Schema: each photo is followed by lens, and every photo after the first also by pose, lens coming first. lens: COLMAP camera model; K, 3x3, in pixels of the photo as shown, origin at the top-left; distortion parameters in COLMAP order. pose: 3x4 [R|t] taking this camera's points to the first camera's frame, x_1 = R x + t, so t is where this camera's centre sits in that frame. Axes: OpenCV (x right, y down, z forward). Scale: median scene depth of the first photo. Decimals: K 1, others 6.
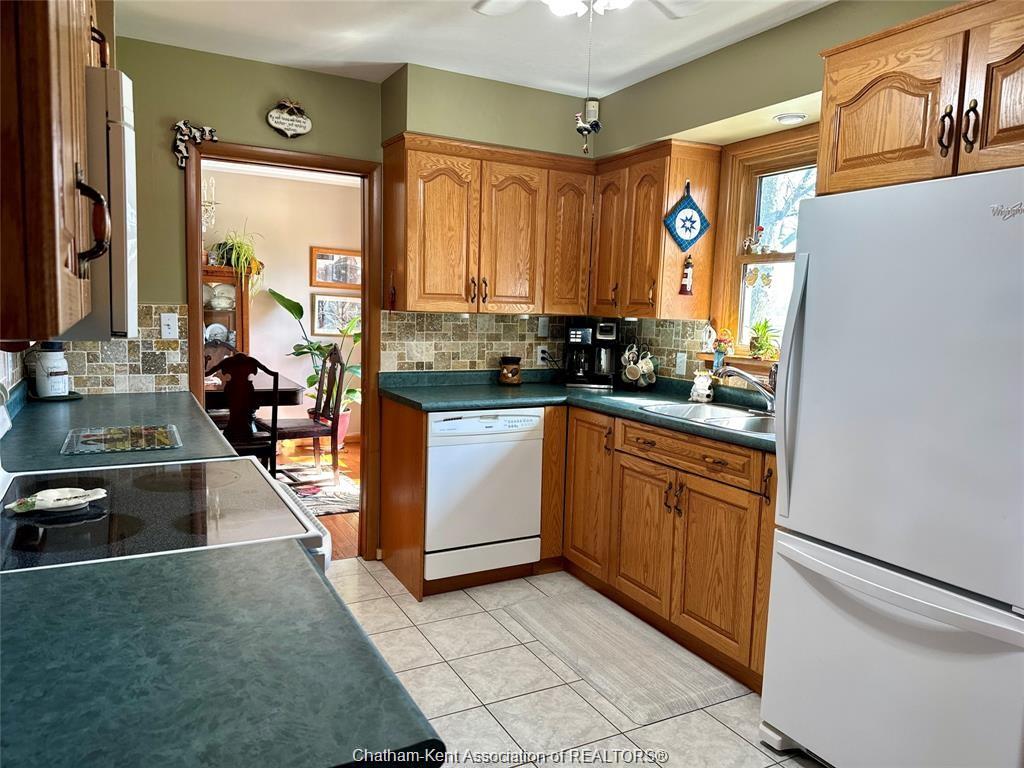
lens RADIAL K [[715.0, 0, 516.7], [0, 715.0, 388.7], [0, 0, 1]] dist [0.168606, -0.255253]
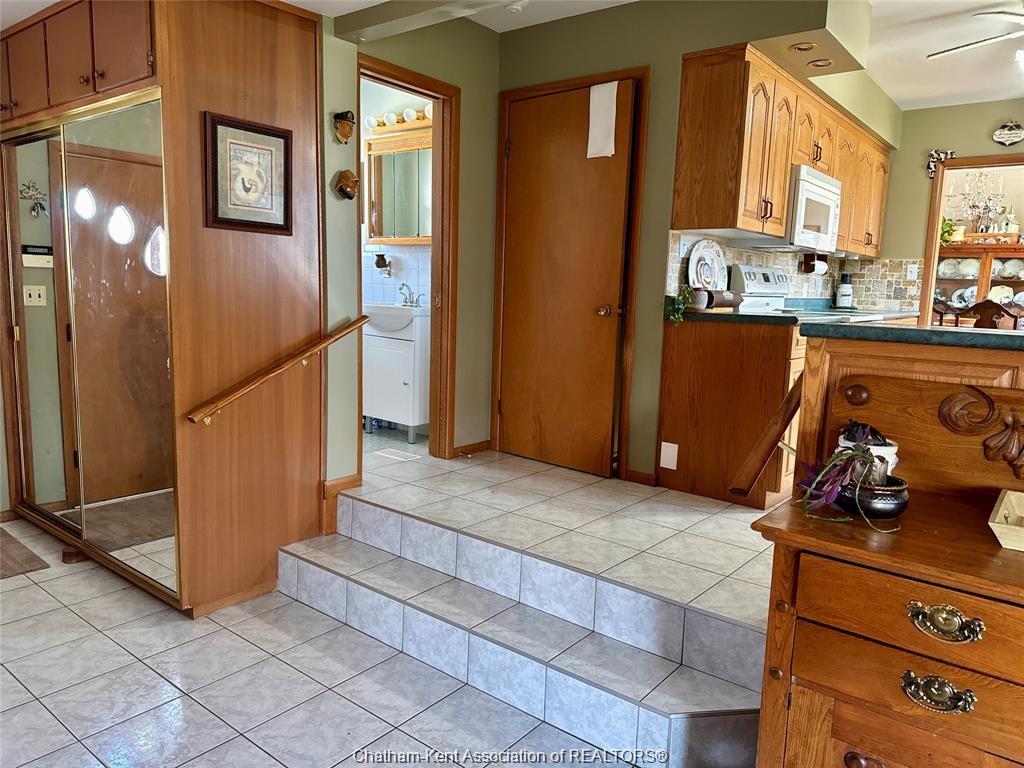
lens RADIAL K [[725.9, 0, 512.0], [0, 725.9, 384.0], [0, 0, 1]] dist [0.003846, -0.005939]
pose [[0.400590, 0.106411, -0.910057, 0.662934], [-0.122830, 0.990505, 0.061750, 0.168305], [0.907987, 0.087046, 0.409857, -0.474789]]
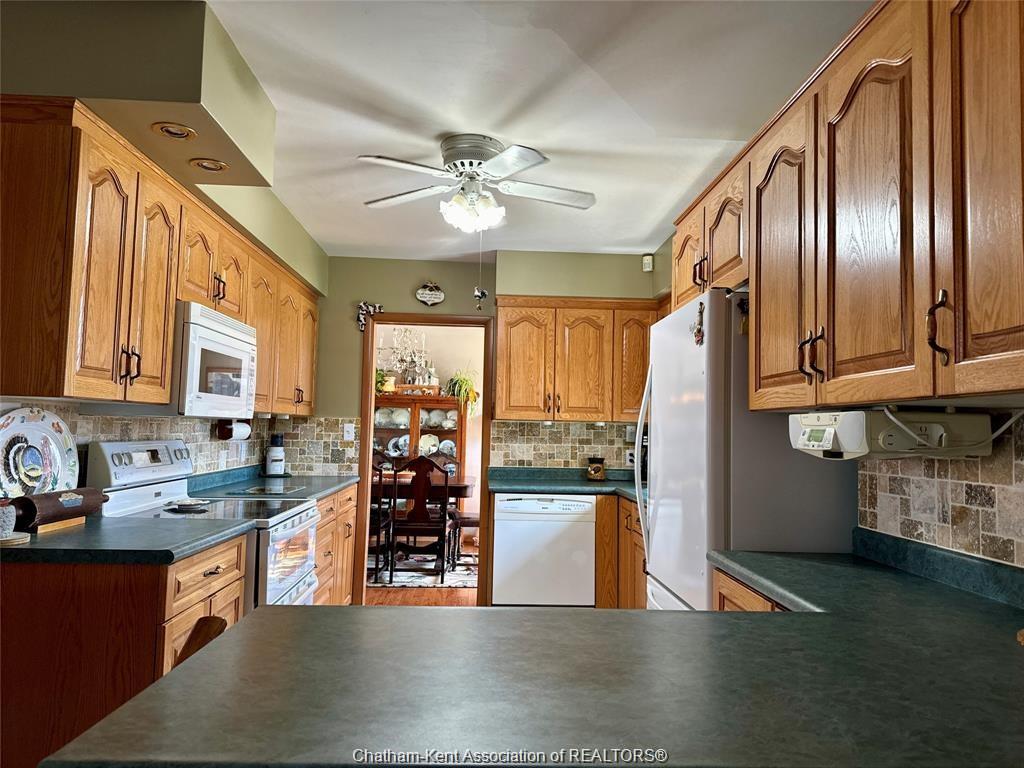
lens RADIAL K [[715.0, 0, 516.7], [0, 715.0, 388.7], [0, 0, 1]] dist [0.168606, -0.255253]
pose [[0.906495, -0.033845, -0.420858, 0.437816], [-0.042853, 0.984259, -0.171457, 0.062653], [0.420037, 0.173460, 0.890775, -0.187070]]
